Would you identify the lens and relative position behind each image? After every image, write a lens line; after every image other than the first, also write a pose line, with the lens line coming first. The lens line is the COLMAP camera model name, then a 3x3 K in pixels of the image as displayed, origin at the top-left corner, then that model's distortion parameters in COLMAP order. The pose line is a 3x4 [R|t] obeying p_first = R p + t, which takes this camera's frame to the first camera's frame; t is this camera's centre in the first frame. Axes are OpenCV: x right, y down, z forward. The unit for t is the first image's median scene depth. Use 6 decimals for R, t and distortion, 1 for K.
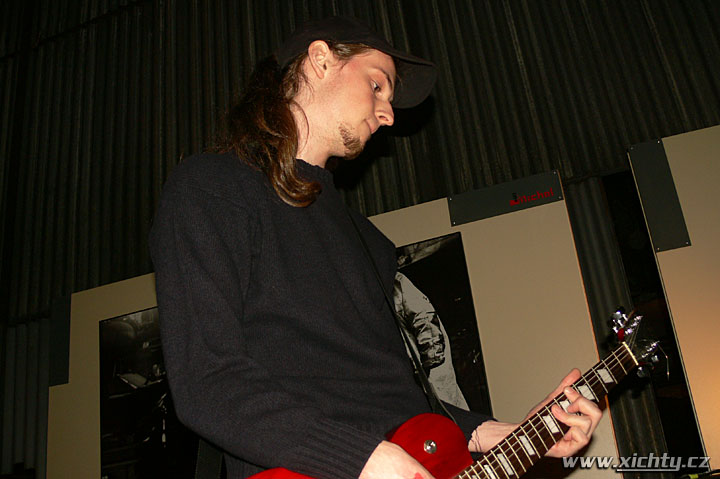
lens RADIAL K [[774.1, 0, 356.7], [0, 774.1, 238.6], [0, 0, 1]] dist [-0.123851, 0.000000]
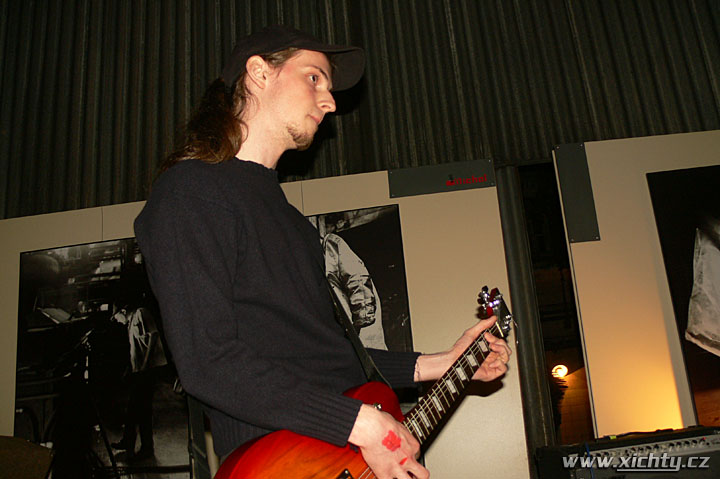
lens RADIAL K [[774.1, 0, 363.6], [0, 774.1, 241.8], [0, 0, 1]] dist [-0.123851, 0.000000]
pose [[0.970442, 0.098463, 0.220333, -0.143810], [-0.113325, 0.991988, 0.055832, -0.011289], [-0.213070, -0.079151, 0.973826, -0.046396]]
